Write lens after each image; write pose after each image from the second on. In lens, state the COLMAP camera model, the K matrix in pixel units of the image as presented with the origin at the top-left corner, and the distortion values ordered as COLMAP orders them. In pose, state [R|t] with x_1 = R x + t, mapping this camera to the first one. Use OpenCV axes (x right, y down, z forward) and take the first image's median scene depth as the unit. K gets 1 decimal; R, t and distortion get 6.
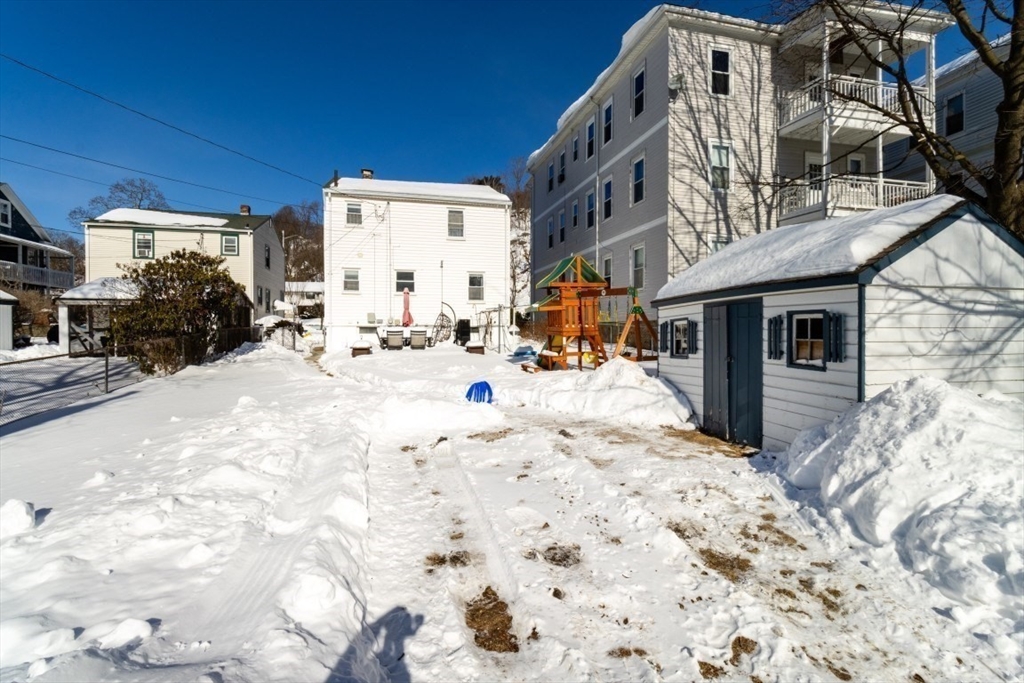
lens RADIAL K [[475.9, 0, 511.1], [0, 475.9, 351.9], [0, 0, 1]] dist [0.001660, -0.004928]
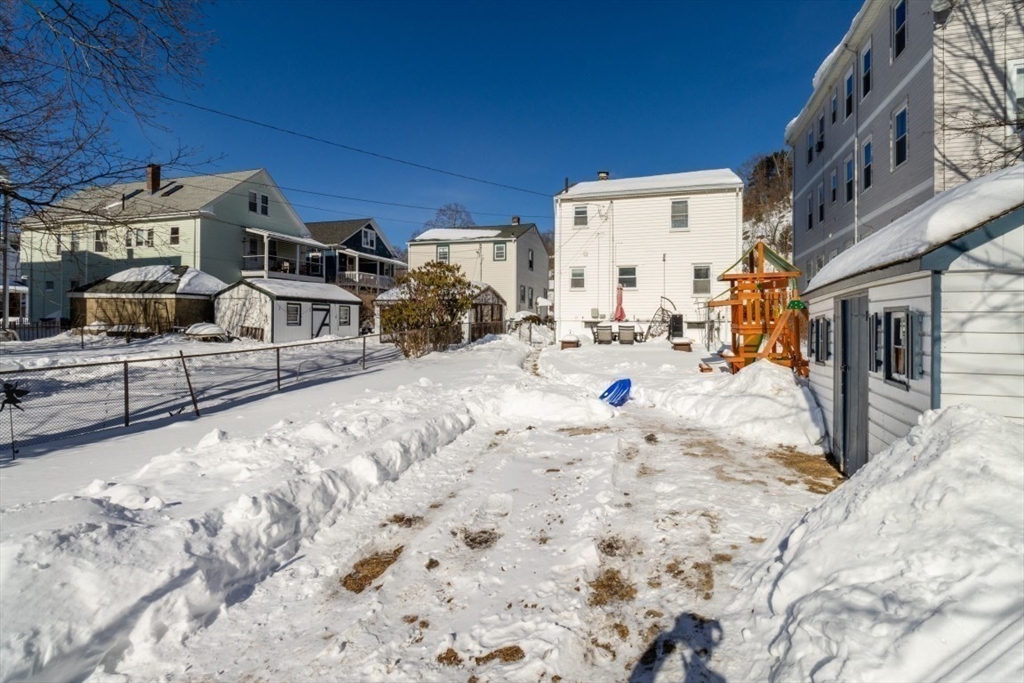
lens RADIAL K [[472.6, 0, 512.5], [0, 472.6, 337.4], [0, 0, 1]] dist [0.000287, -0.004353]
pose [[0.860841, 0.021629, -0.508414, 0.141462], [-0.030555, 0.999491, -0.009215, -0.004443], [0.507955, 0.023467, 0.861064, 0.020573]]
